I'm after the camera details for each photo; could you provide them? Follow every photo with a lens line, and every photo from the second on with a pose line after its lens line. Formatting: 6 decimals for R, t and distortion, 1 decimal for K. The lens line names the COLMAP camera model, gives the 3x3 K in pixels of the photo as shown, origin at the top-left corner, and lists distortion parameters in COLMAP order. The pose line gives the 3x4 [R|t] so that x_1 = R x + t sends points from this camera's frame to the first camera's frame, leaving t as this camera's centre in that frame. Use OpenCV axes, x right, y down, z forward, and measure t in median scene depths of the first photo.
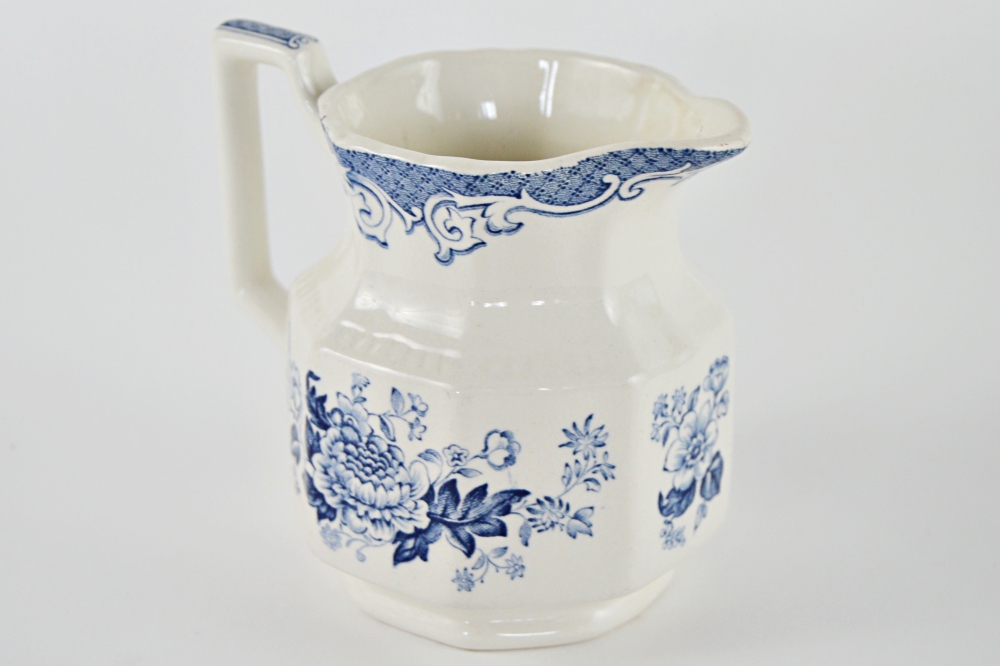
lens RADIAL K [[2220.6, 0, 500.1], [0, 2220.6, 333.0], [0, 0, 1]] dist [-0.026134, 0.000000]
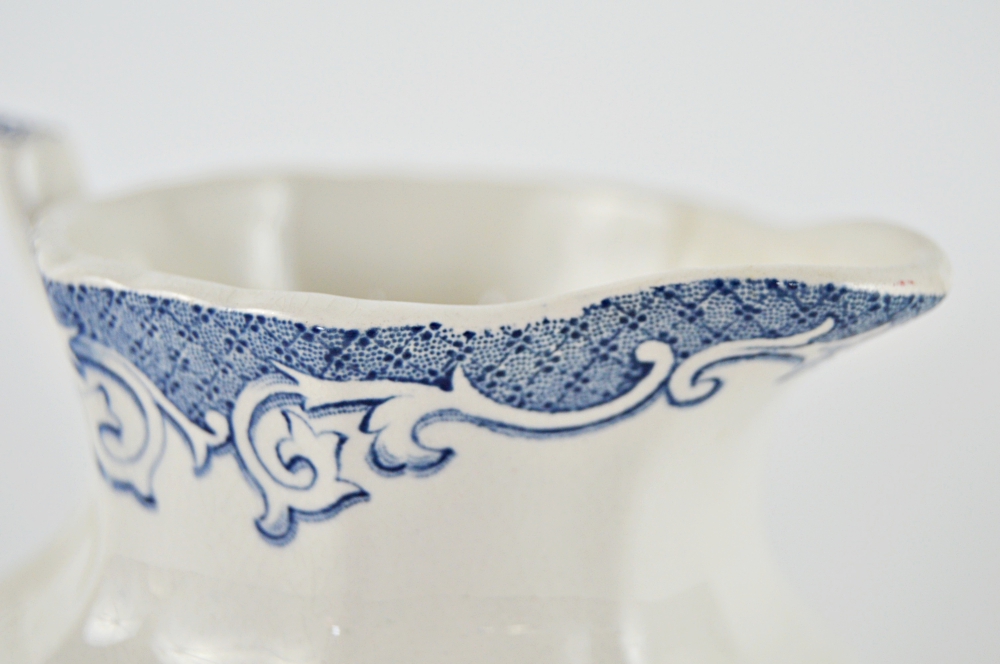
lens RADIAL K [[2220.6, 0, 499.5], [0, 2220.6, 332.0], [0, 0, 1]] dist [-0.026134, 0.000000]
pose [[0.998632, 0.025145, 0.045857, -0.001472], [-0.017134, 0.985740, -0.167403, 0.001452], [-0.049412, 0.166388, 0.984822, 0.560797]]
